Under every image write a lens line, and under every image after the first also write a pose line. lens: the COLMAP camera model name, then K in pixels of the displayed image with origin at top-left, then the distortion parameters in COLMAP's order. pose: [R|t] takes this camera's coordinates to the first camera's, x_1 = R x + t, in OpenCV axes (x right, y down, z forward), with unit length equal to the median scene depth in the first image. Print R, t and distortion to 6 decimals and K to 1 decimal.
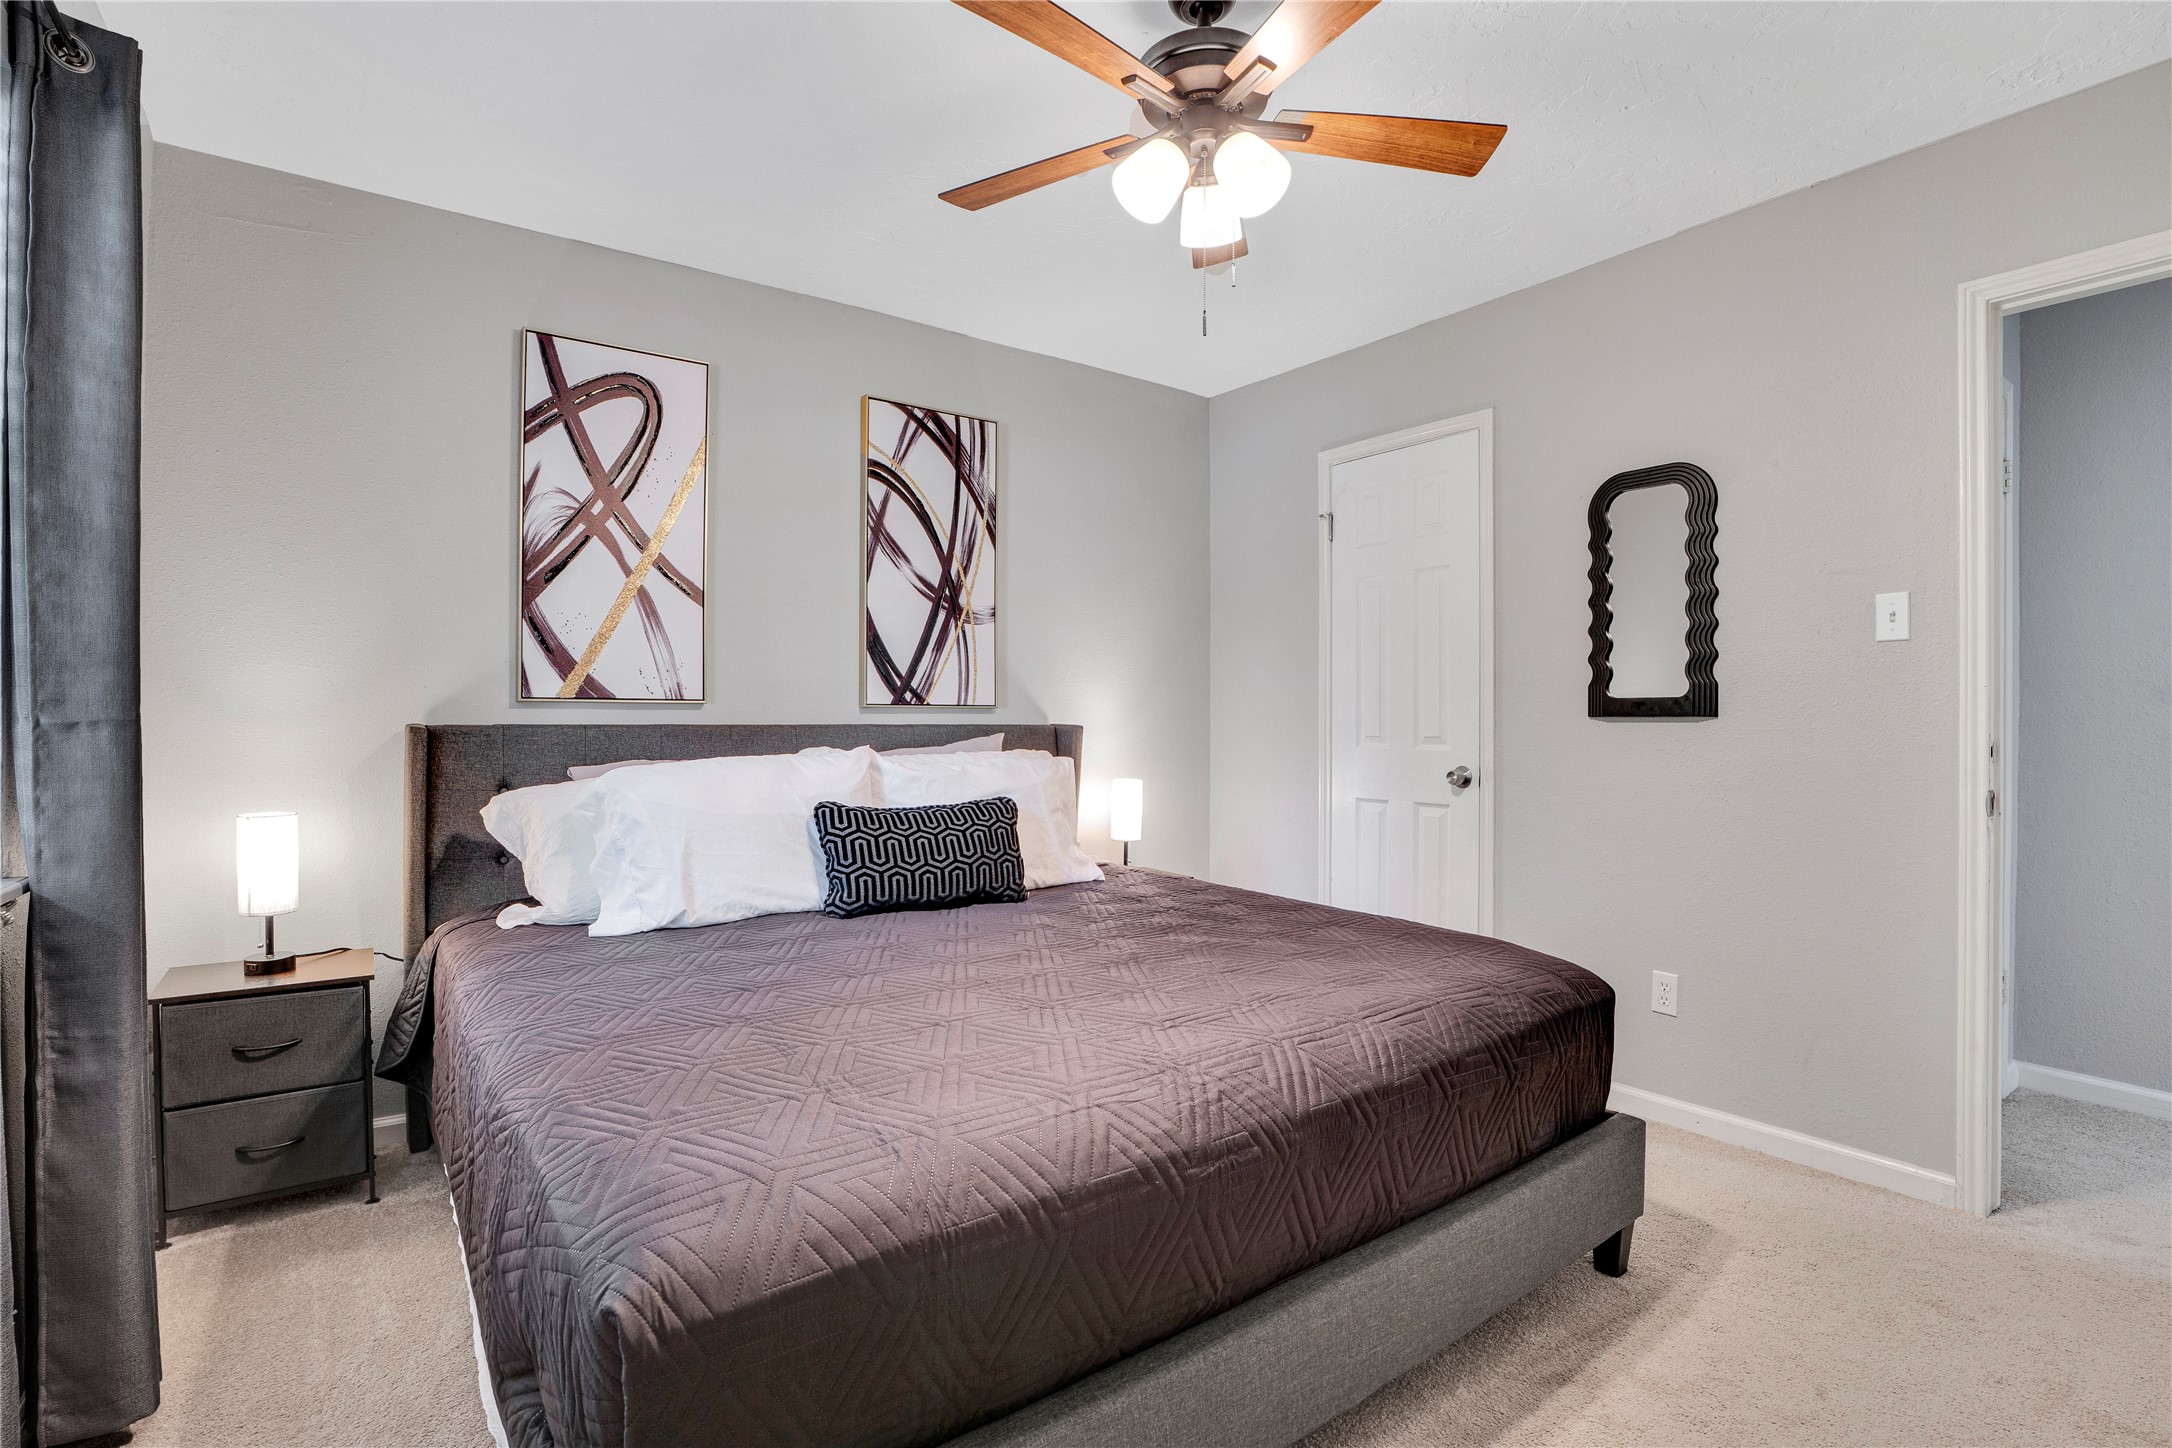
lens RADIAL K [[1033.9, 0, 1074.3], [0, 1033.9, 727.8], [0, 0, 1]] dist [-0.001694, 0.000057]
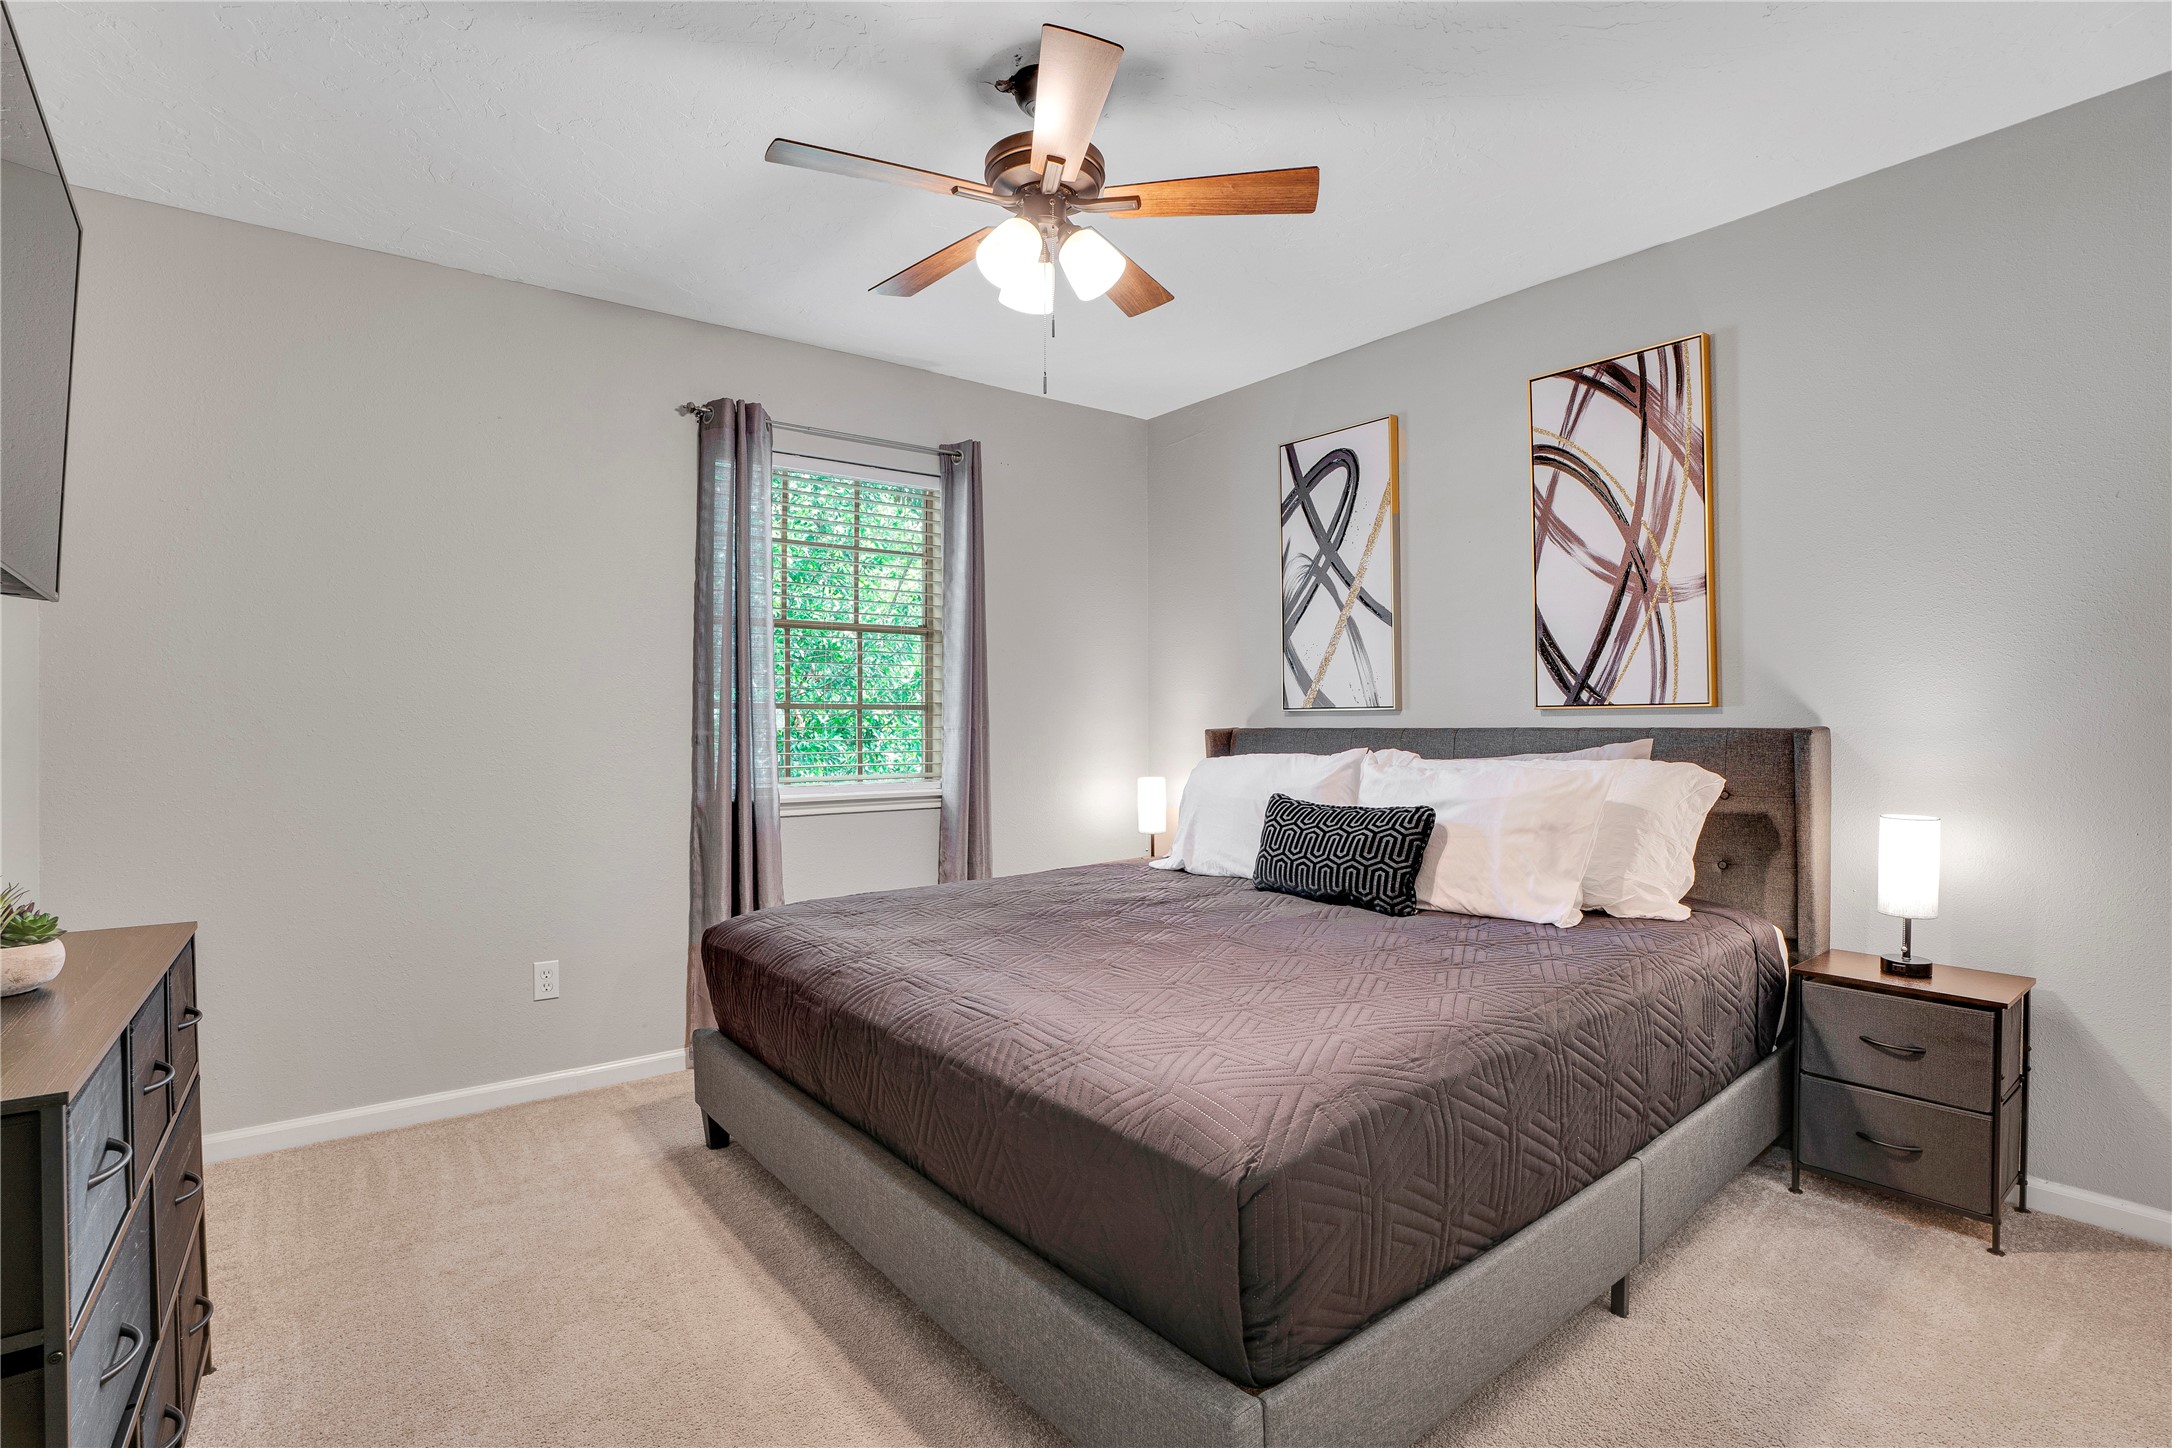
lens RADIAL K [[1033.9, 0, 1076.0], [0, 1033.9, 728.6], [0, 0, 1]] dist [-0.001694, 0.000057]
pose [[0.082725, 0.000444, -0.996572, 0.691621], [-0.002677, 0.999996, 0.000224, -0.001816], [0.996569, 0.002649, 0.082725, 0.500589]]
